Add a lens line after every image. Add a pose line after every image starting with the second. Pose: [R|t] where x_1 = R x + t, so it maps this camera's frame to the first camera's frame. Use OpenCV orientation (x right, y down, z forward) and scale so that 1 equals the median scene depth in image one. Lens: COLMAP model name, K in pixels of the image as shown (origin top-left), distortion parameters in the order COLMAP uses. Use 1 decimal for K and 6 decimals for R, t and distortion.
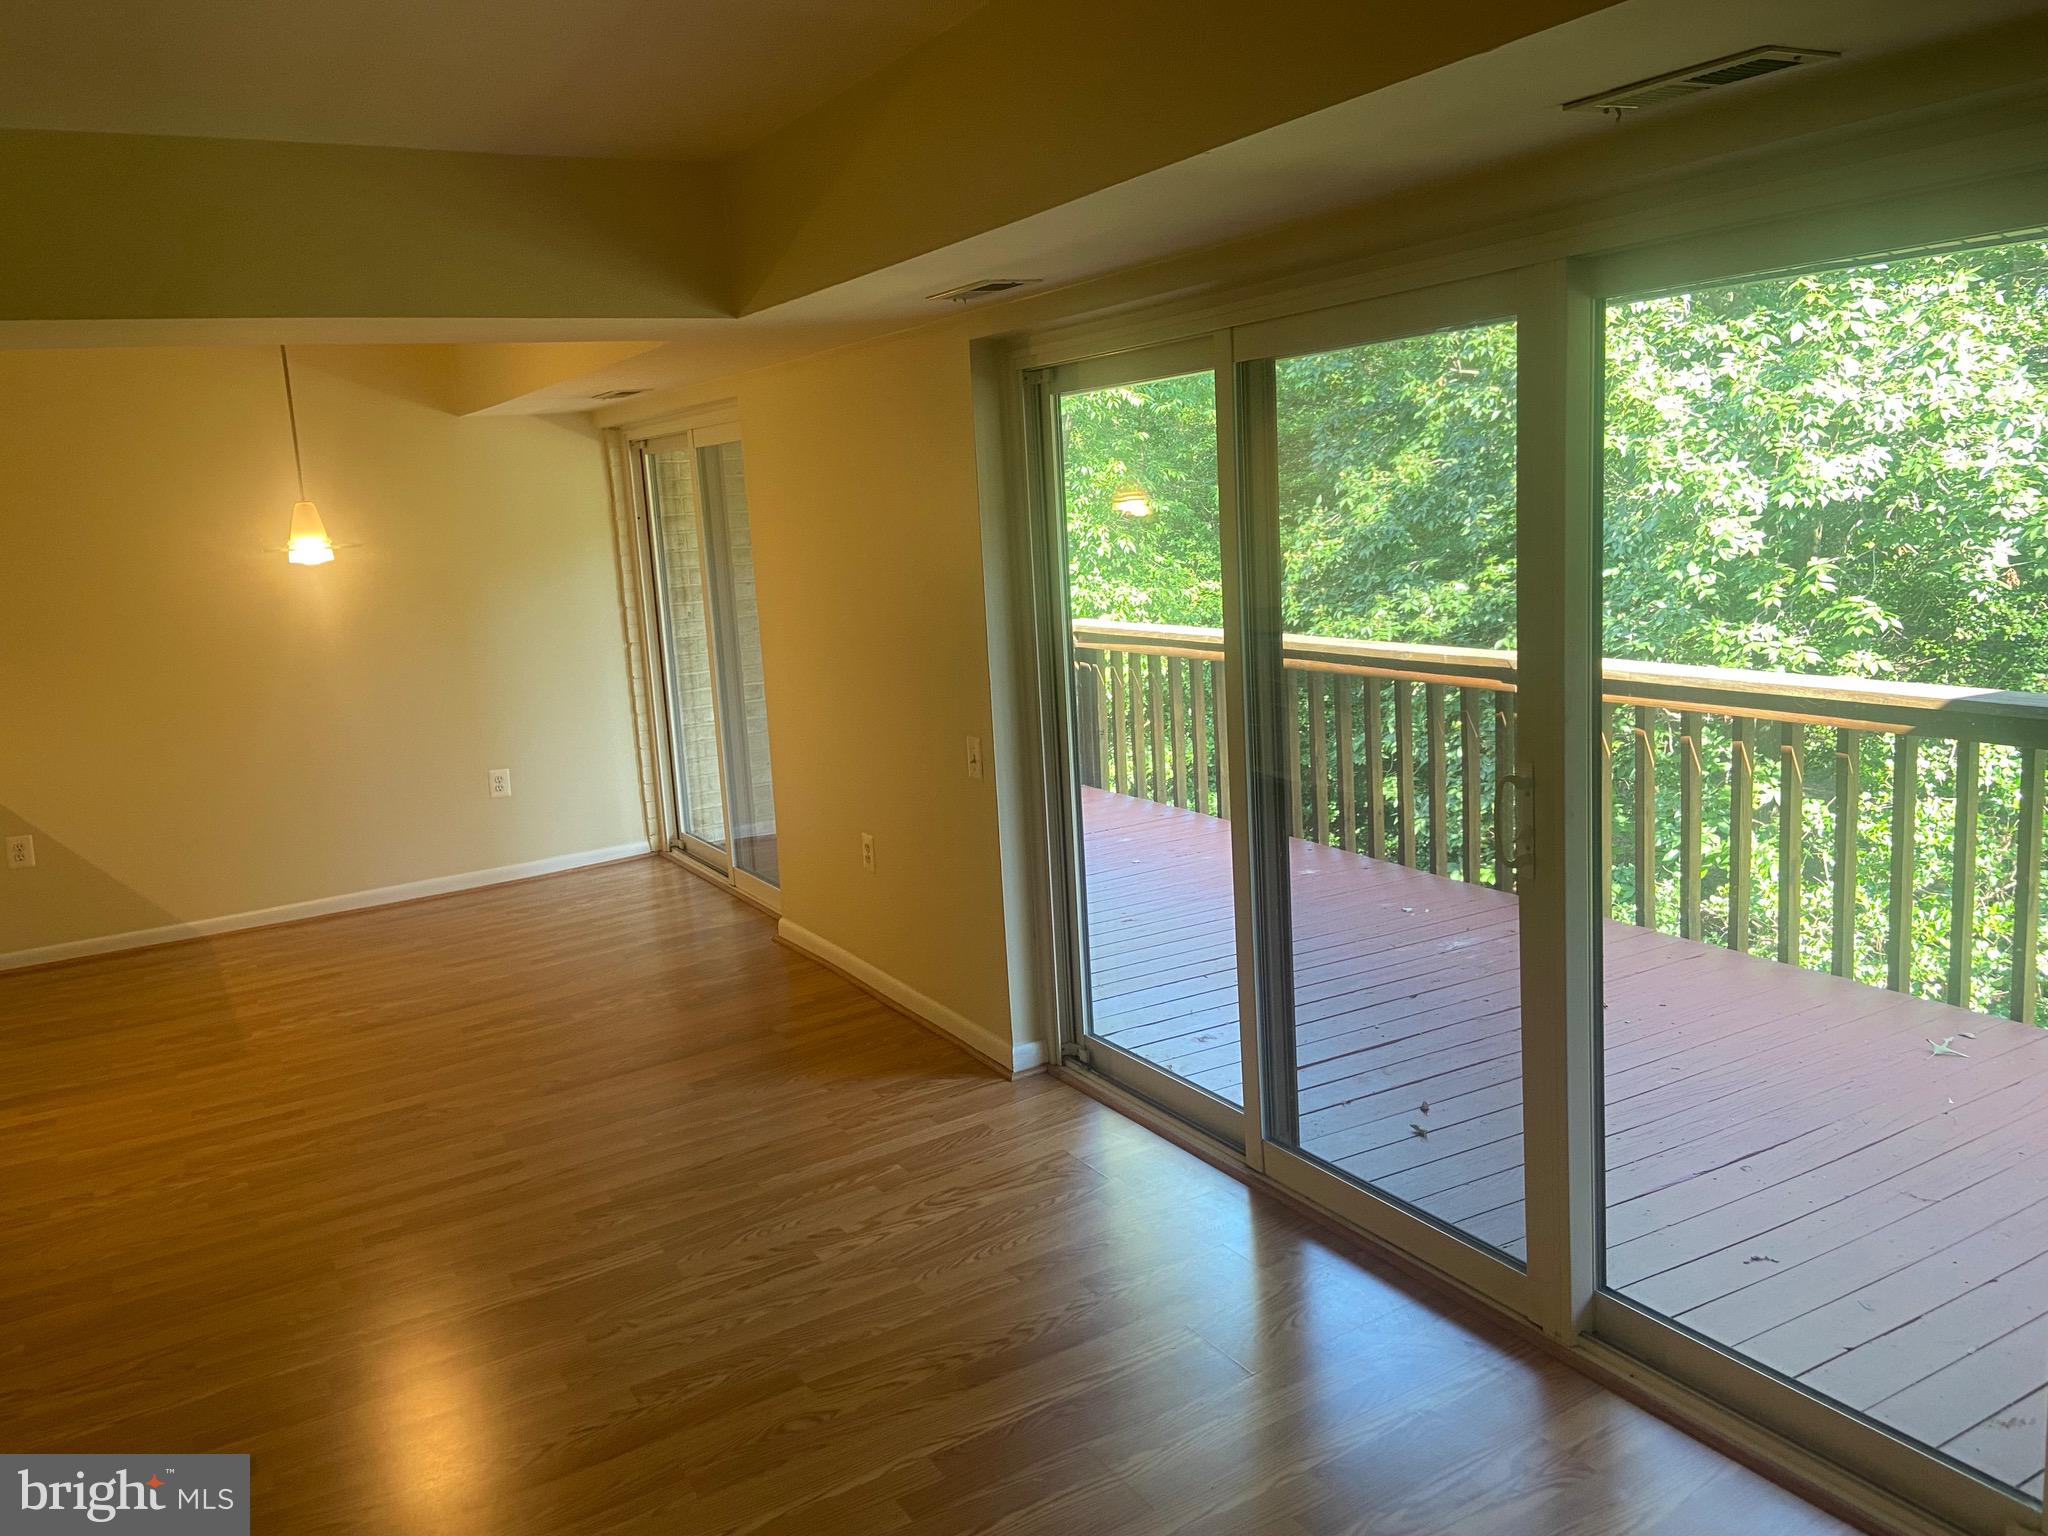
lens RADIAL K [[1538.5, 0, 1017.8], [0, 1538.5, 750.5], [0, 0, 1]] dist [0.112875, -0.140681]
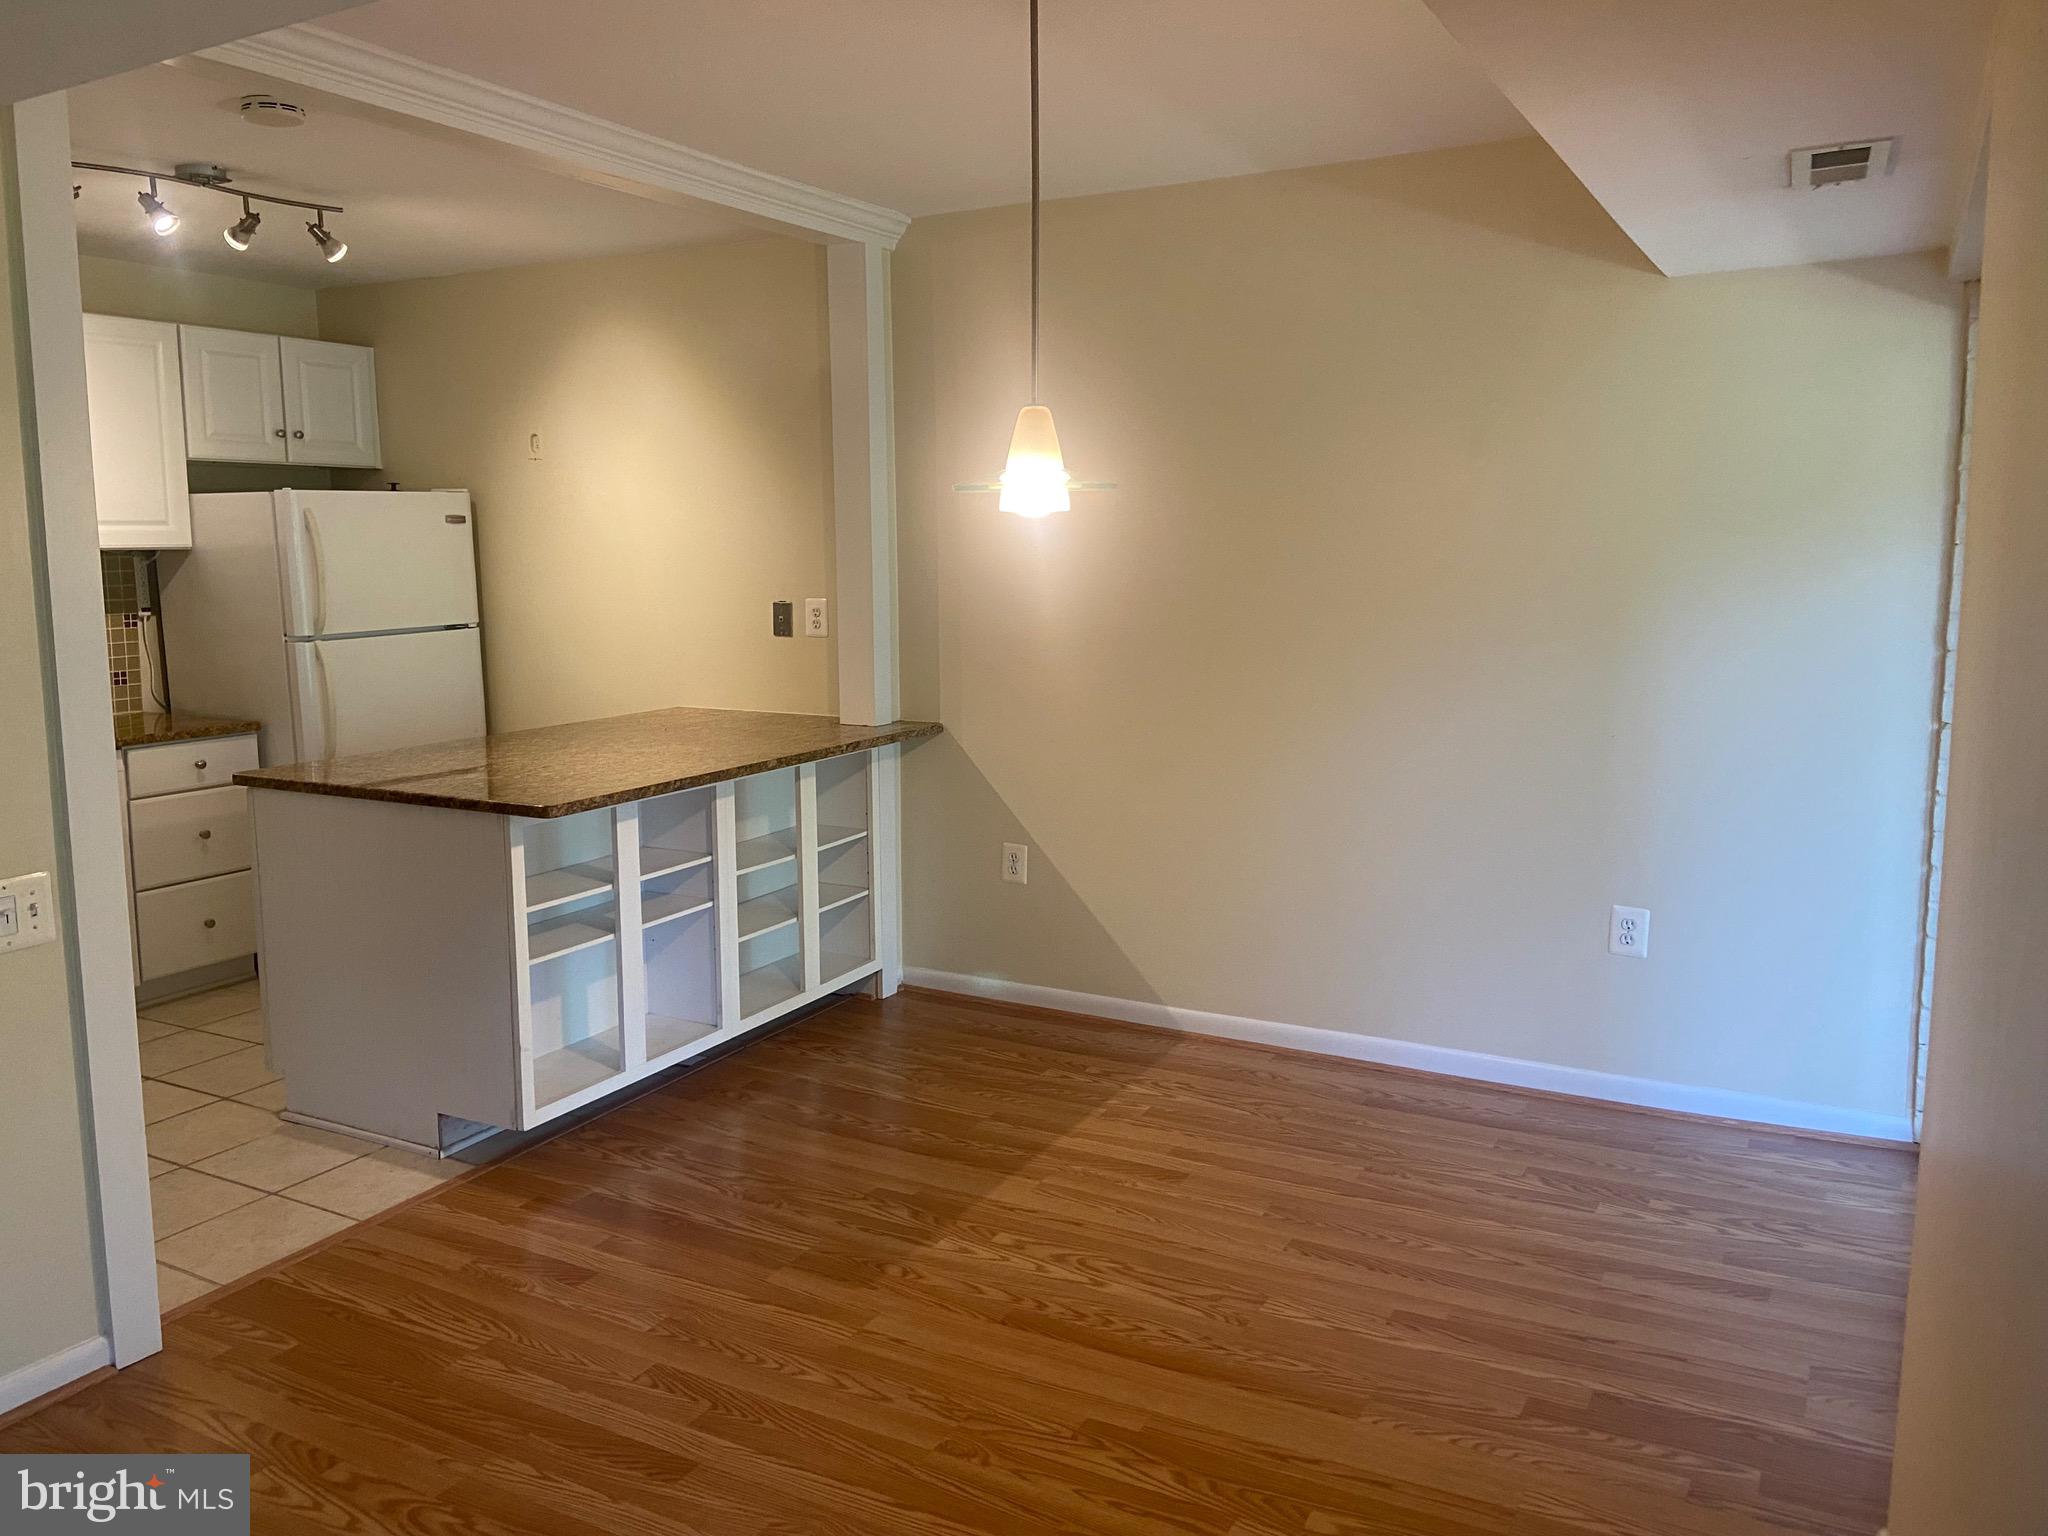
lens RADIAL K [[1538.5, 0, 1017.8], [0, 1538.5, 750.5], [0, 0, 1]] dist [0.112875, -0.140681]
pose [[0.510103, 0.175448, -0.842029, 0.029732], [-0.166023, 0.980649, 0.103754, -0.089735], [0.843938, 0.086871, 0.529361, 0.686324]]
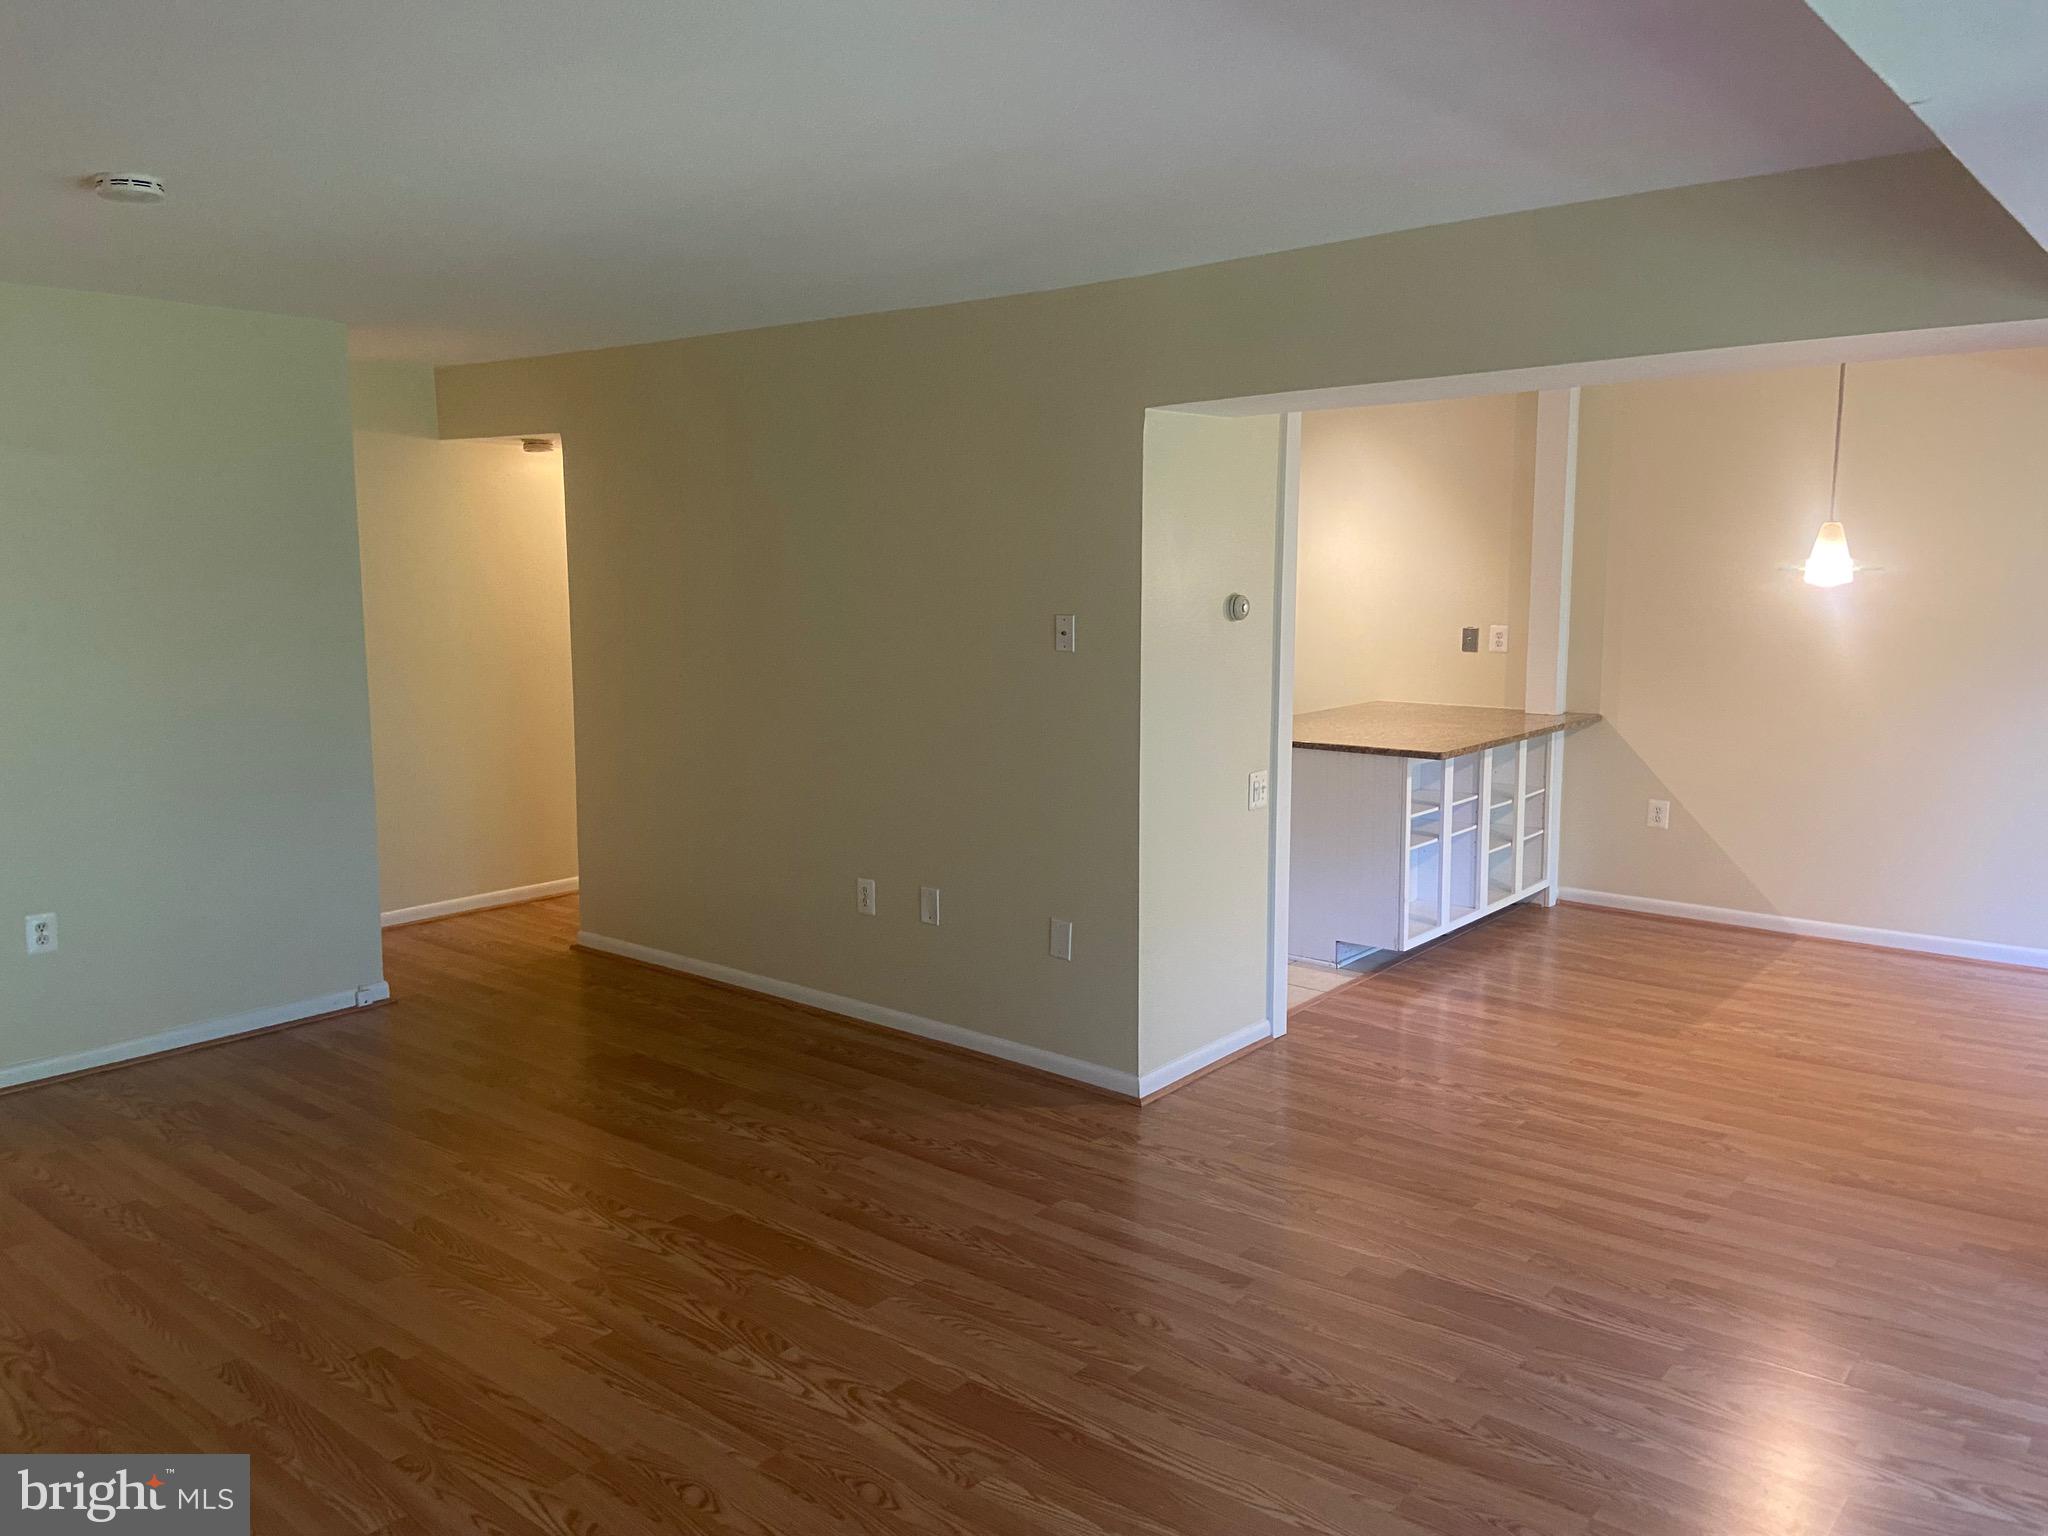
lens RADIAL K [[1538.5, 0, 1017.8], [0, 1538.5, 750.5], [0, 0, 1]] dist [0.112875, -0.140681]
pose [[0.341097, 0.177919, -0.923037, 0.297327], [-0.170250, 0.977379, 0.125480, -0.052262], [0.924483, 0.114346, 0.363671, 0.175162]]
